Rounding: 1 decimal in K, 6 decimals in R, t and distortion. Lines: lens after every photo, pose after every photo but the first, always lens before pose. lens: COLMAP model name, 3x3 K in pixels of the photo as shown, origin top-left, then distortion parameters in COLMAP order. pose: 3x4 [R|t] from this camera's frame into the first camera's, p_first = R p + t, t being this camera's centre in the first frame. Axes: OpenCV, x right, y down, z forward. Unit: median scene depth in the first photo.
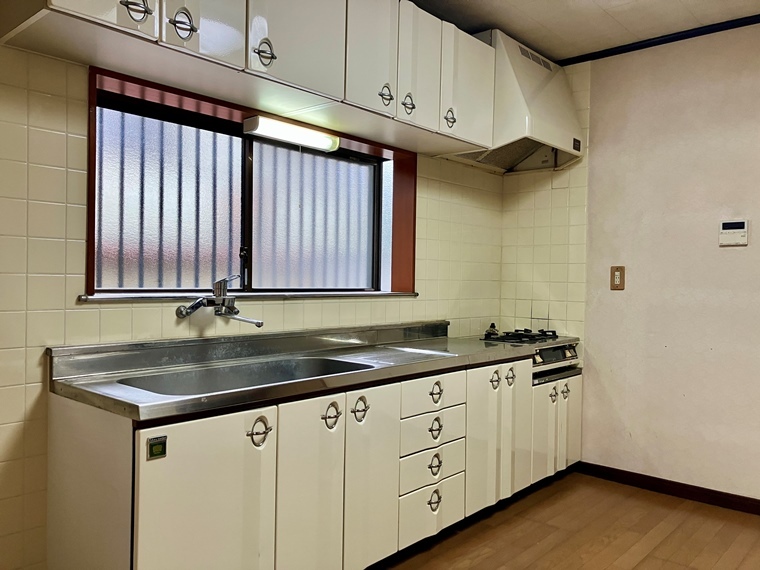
lens RADIAL K [[624.0, 0, 382.7], [0, 624.0, 283.0], [0, 0, 1]] dist [0.004364, -0.004920]
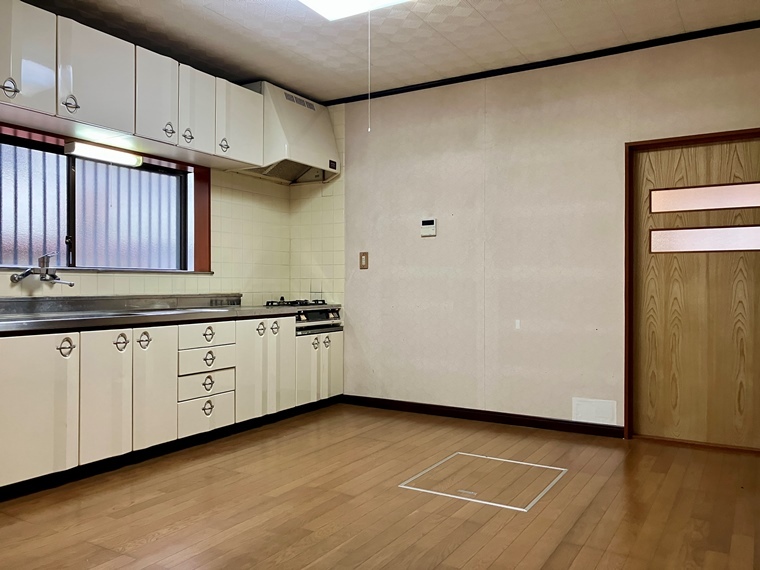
lens RADIAL K [[616.7, 0, 380.0], [0, 616.7, 285.0], [0, 0, 1]] dist [0.061271, -0.093127]
pose [[0.983360, -0.014692, 0.181072, 0.176287], [0.015235, 0.999883, -0.001605, 0.055227], [-0.181027, 0.004337, 0.983468, -0.406394]]
